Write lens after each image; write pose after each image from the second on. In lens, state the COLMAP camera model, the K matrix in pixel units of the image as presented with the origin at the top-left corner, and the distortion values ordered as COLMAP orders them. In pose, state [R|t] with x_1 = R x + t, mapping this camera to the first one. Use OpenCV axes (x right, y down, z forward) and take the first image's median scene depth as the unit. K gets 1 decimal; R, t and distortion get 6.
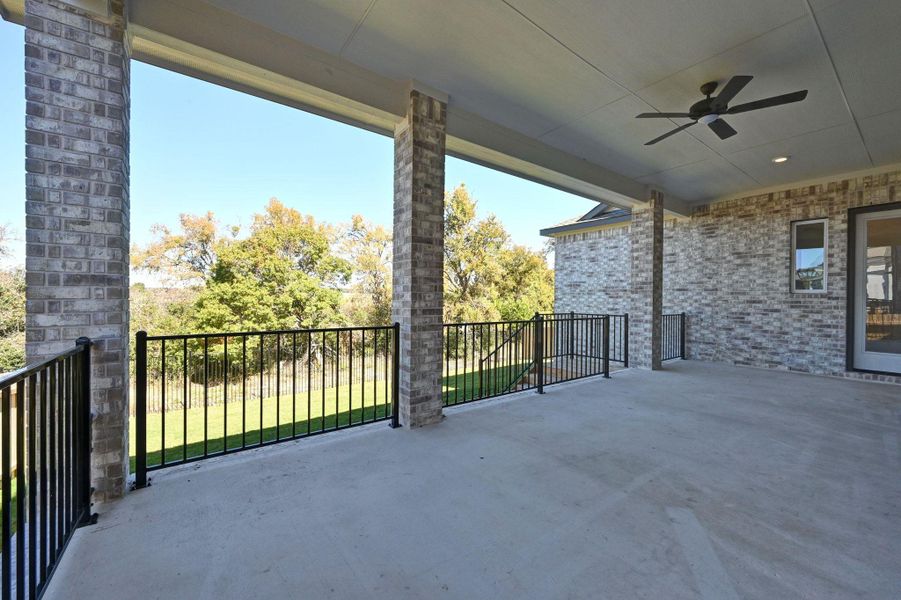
lens RADIAL K [[356.2, 0, 450.5], [0, 356.2, 300.0], [0, 0, 1]] dist [-0.000501, -0.000019]
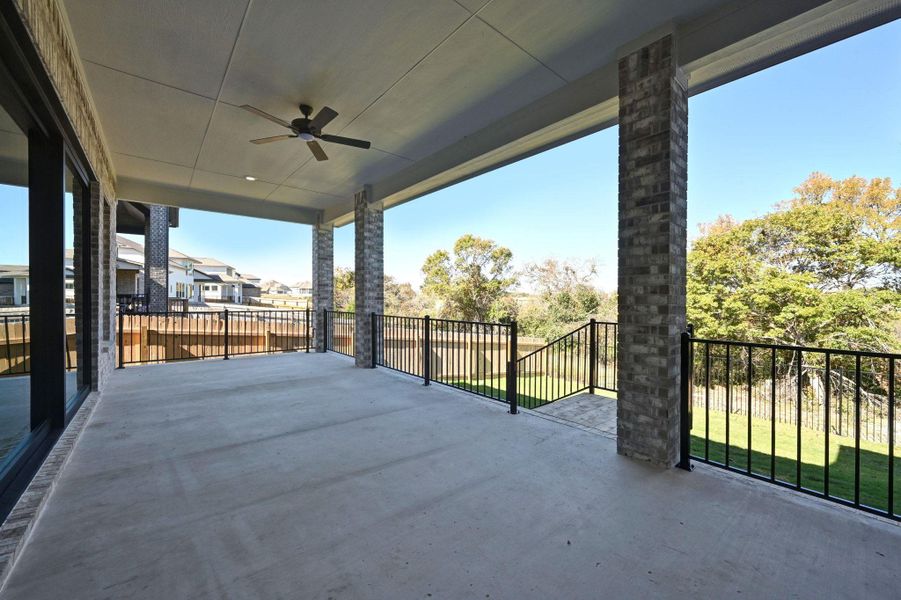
lens RADIAL K [[365.2, 0, 450.5], [0, 365.2, 300.0], [0, 0, 1]] dist [0.001879, 0.000192]
pose [[0.039497, -0.007044, -0.999195, 0.336196], [-0.009294, 0.999929, -0.007417, 0.001641], [0.999176, 0.009579, 0.039429, 0.251514]]
